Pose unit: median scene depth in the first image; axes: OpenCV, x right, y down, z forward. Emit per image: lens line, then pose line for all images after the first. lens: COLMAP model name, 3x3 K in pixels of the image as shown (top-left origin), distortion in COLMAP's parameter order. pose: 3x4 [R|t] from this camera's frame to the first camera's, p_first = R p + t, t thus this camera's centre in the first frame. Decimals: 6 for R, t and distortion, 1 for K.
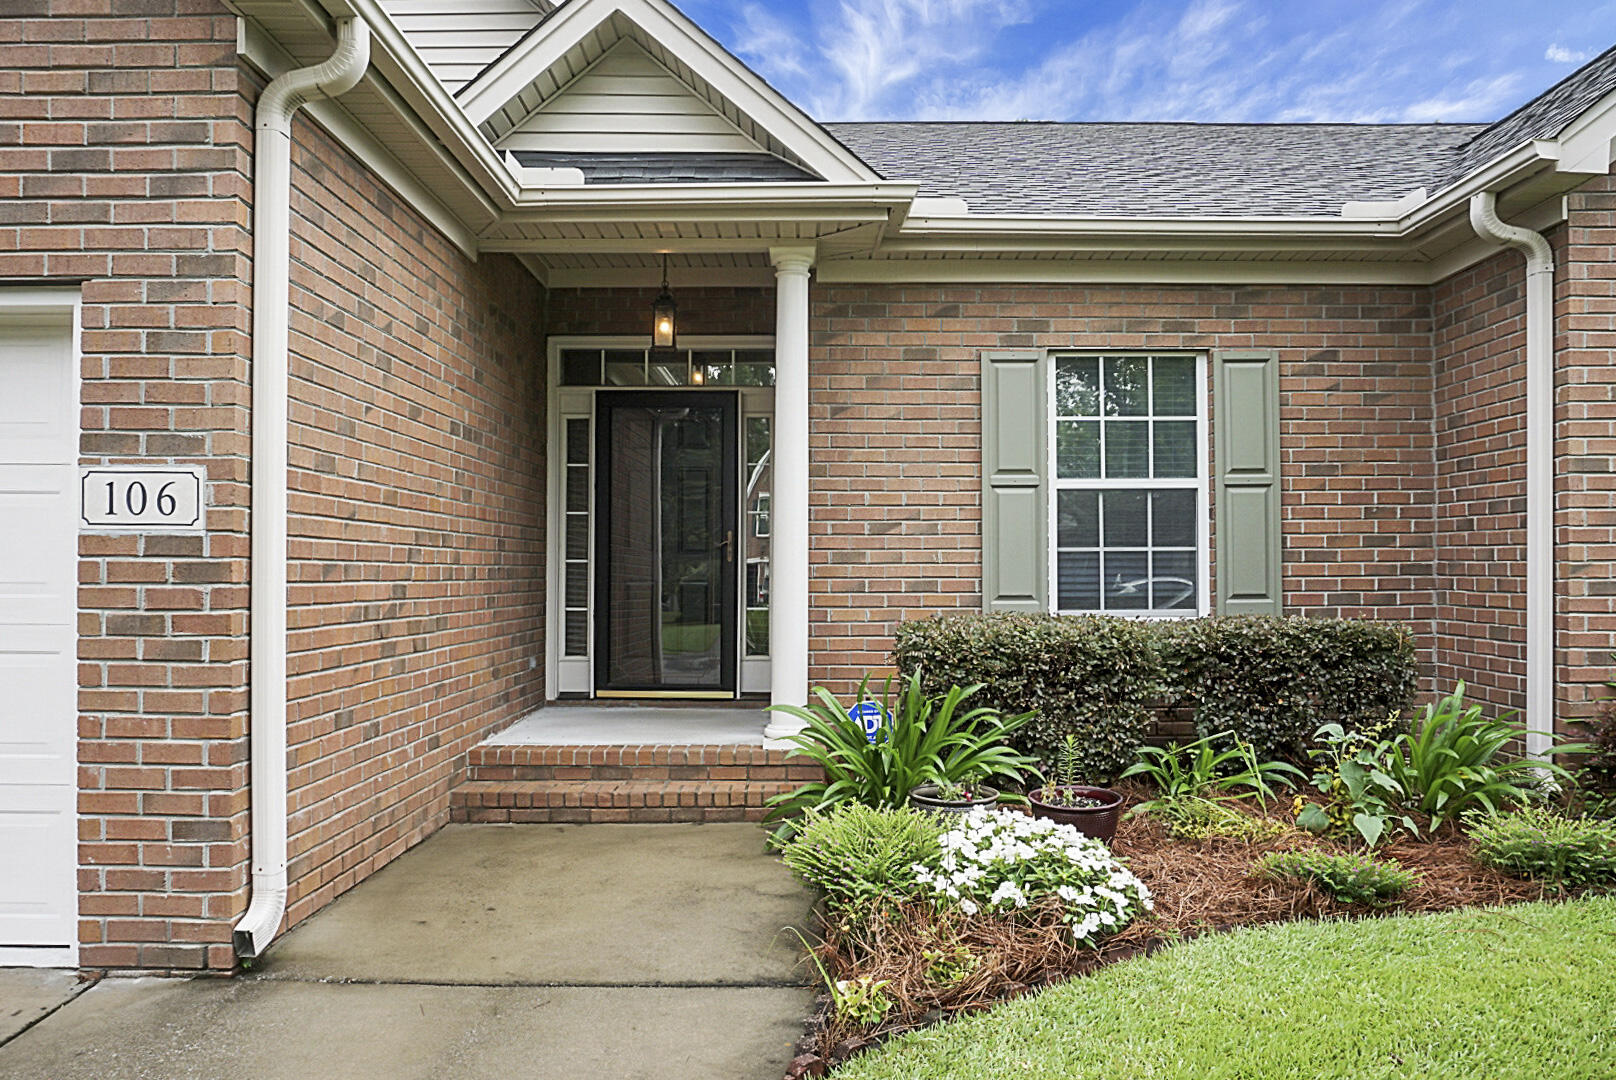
lens RADIAL K [[1244.4, 0, 808.0], [0, 1244.4, 540.0], [0, 0, 1]] dist [-0.014553, -0.002333]
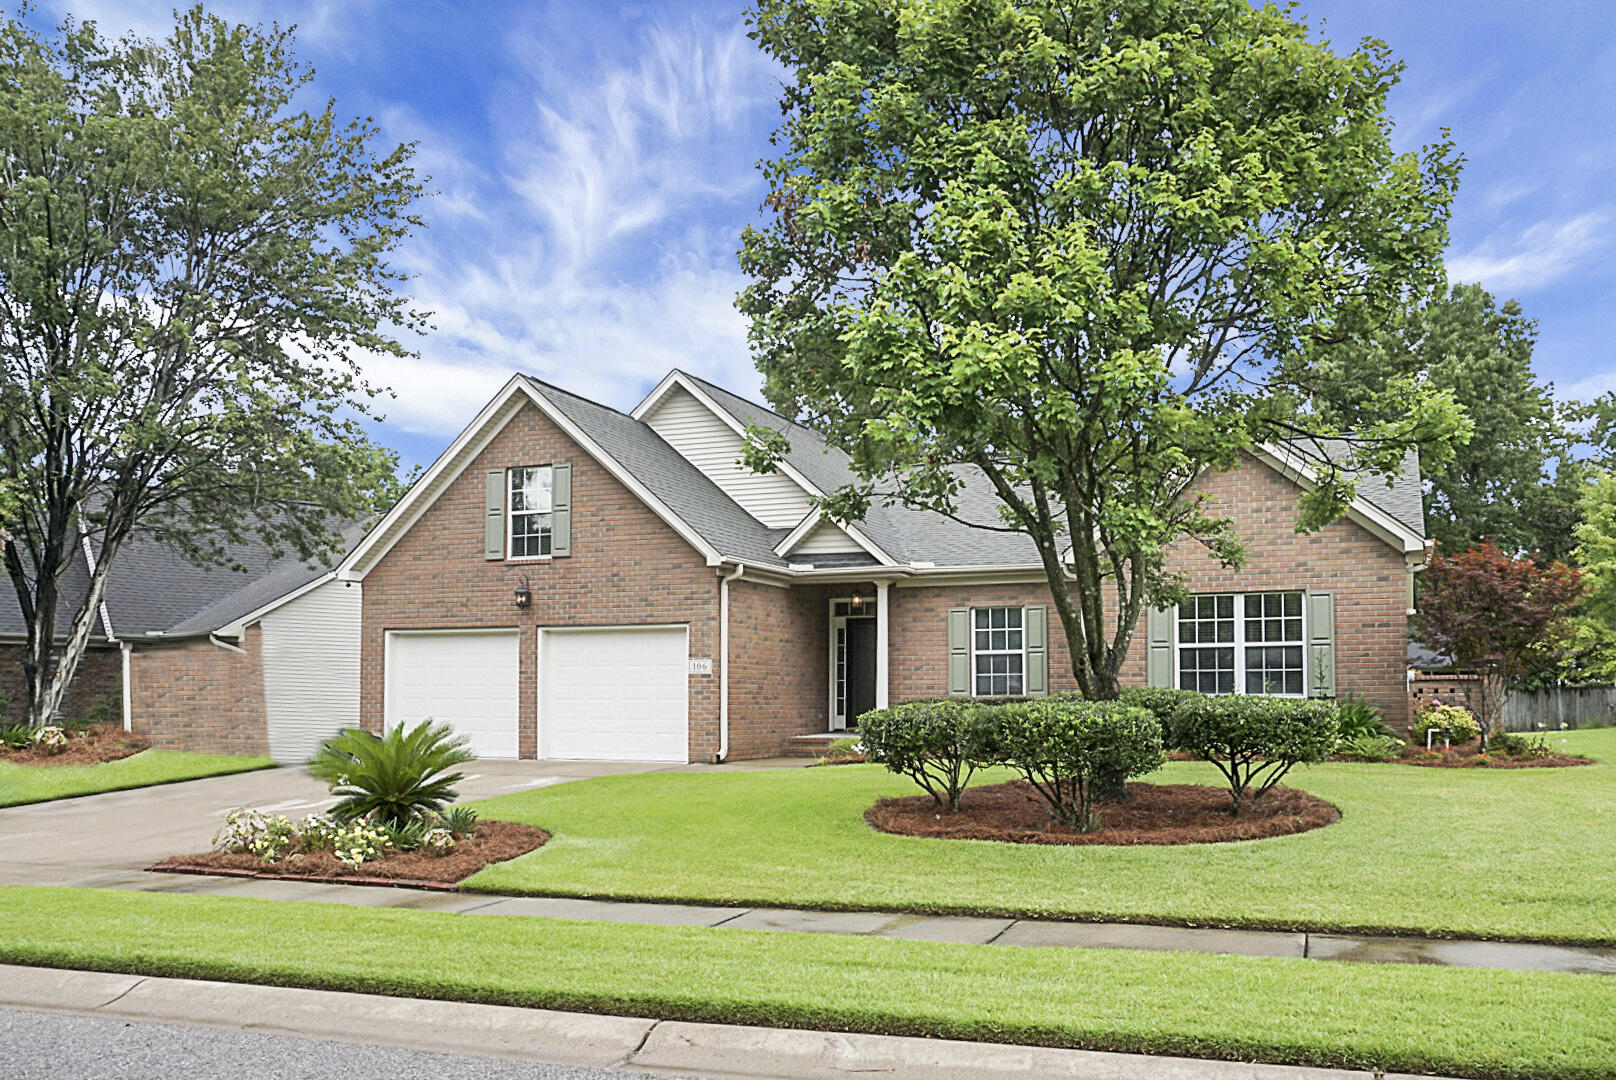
lens RADIAL K [[1364.3, 0, 808.0], [0, 1364.3, 540.0], [0, 0, 1]] dist [-0.006856, 0.002262]
pose [[0.916914, -0.047442, -0.396254, 1.327876], [0.010420, 0.995417, -0.095065, -0.008940], [0.398948, 0.083037, 0.913206, -2.502261]]
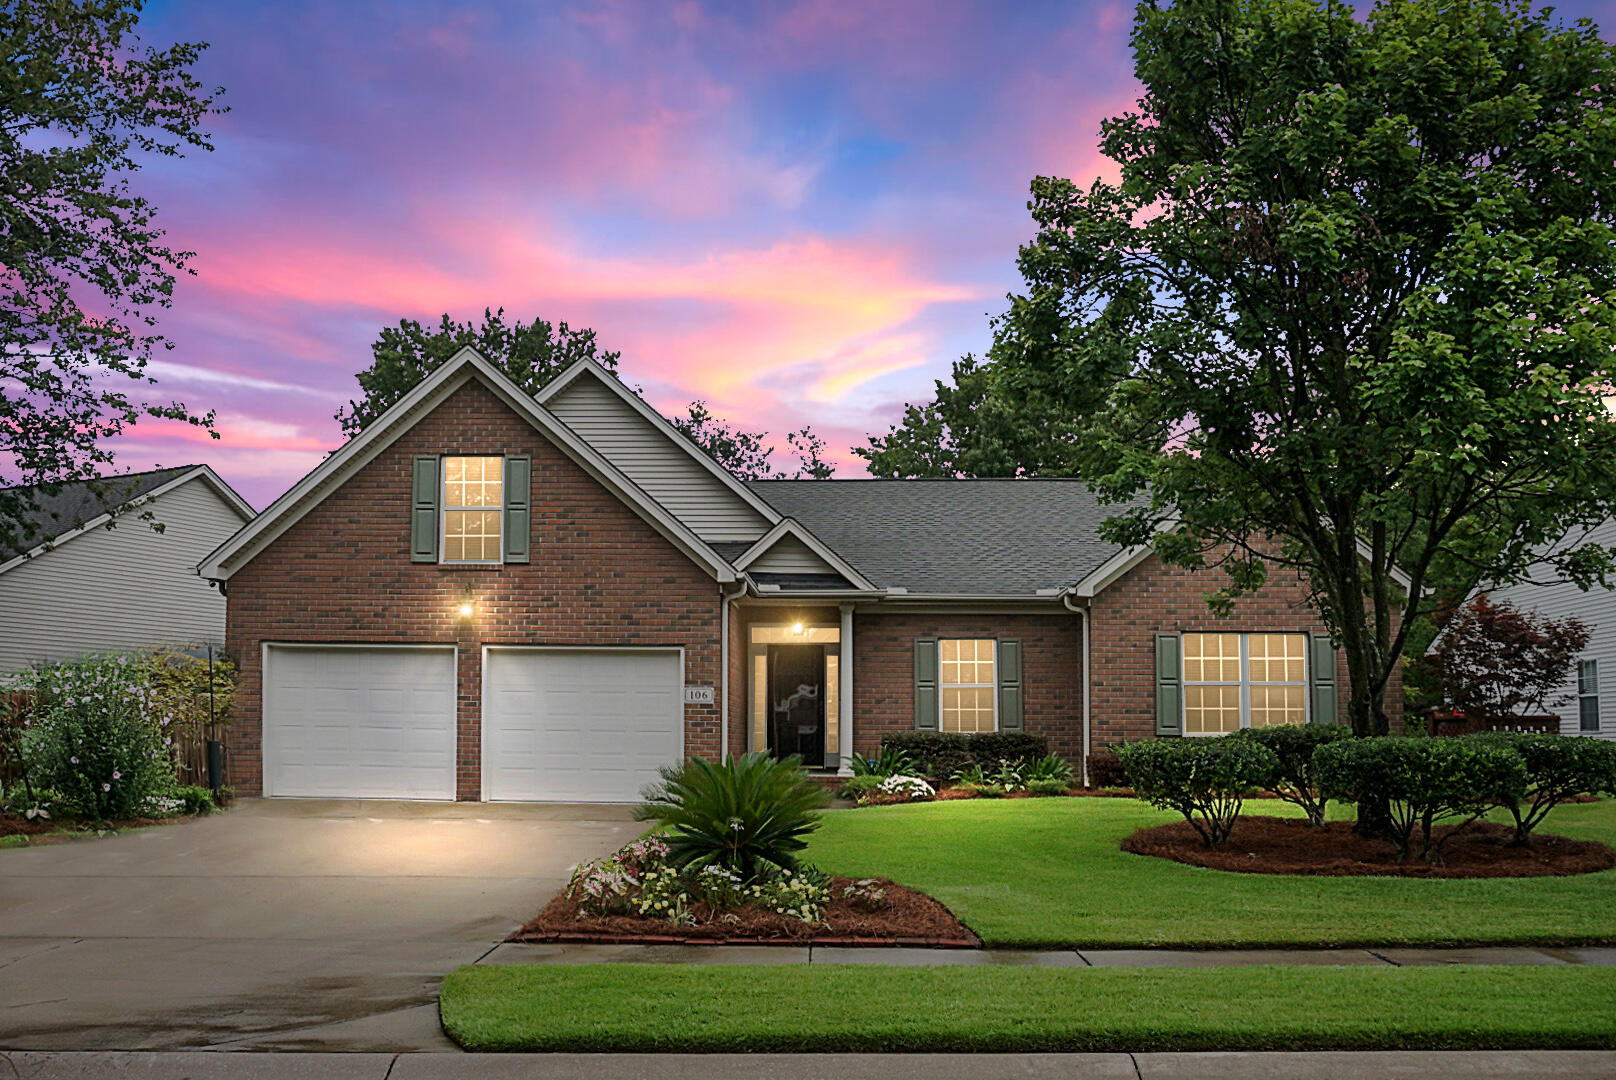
lens RADIAL K [[1494.5, 0, 747.7], [0, 1494.5, 541.2], [0, 0, 1]] dist [-0.036901, -0.008927]
pose [[0.997596, 0.000069, -0.069300, -0.001952], [-0.007522, 0.994200, -0.107287, -0.005692], [0.068891, 0.107551, 0.991810, -2.790561]]
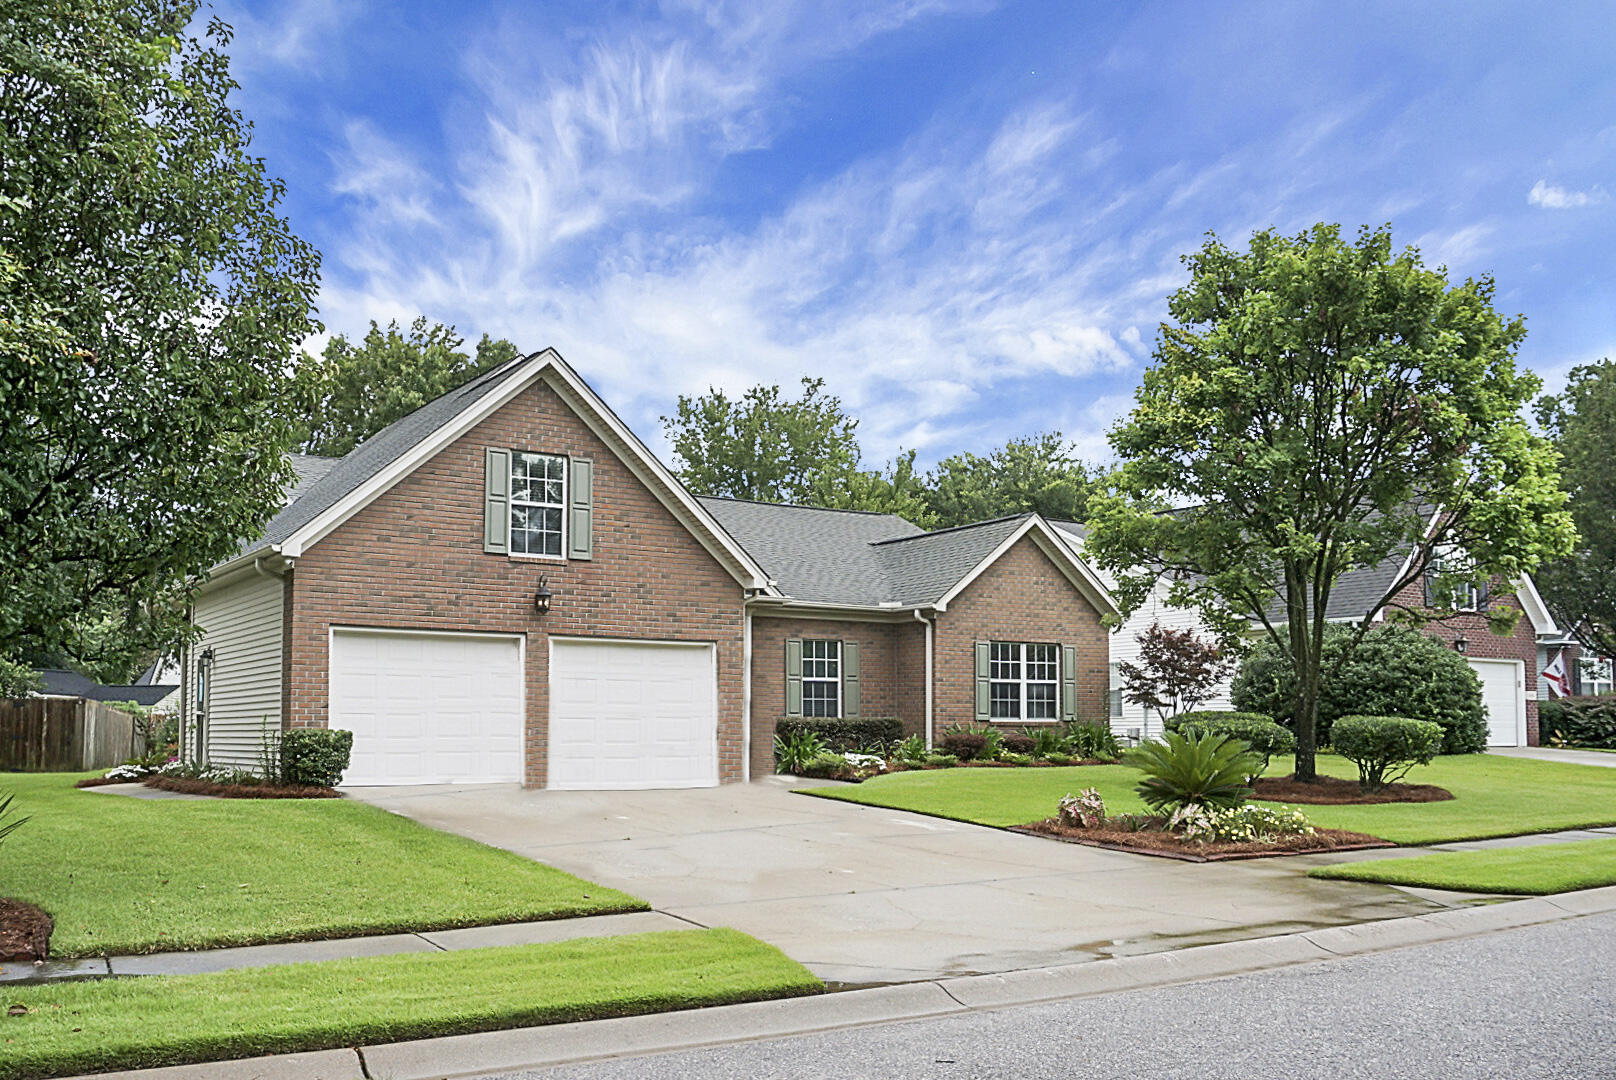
lens RADIAL K [[1568.9, 0, 808.0], [0, 1568.9, 540.0], [0, 0, 1]] dist [-0.002315, -0.004943]
pose [[0.827277, 0.070054, 0.557409, -2.511477], [-0.014569, 0.994536, -0.103369, 0.021231], [-0.561605, 0.077394, 0.823778, -2.899105]]
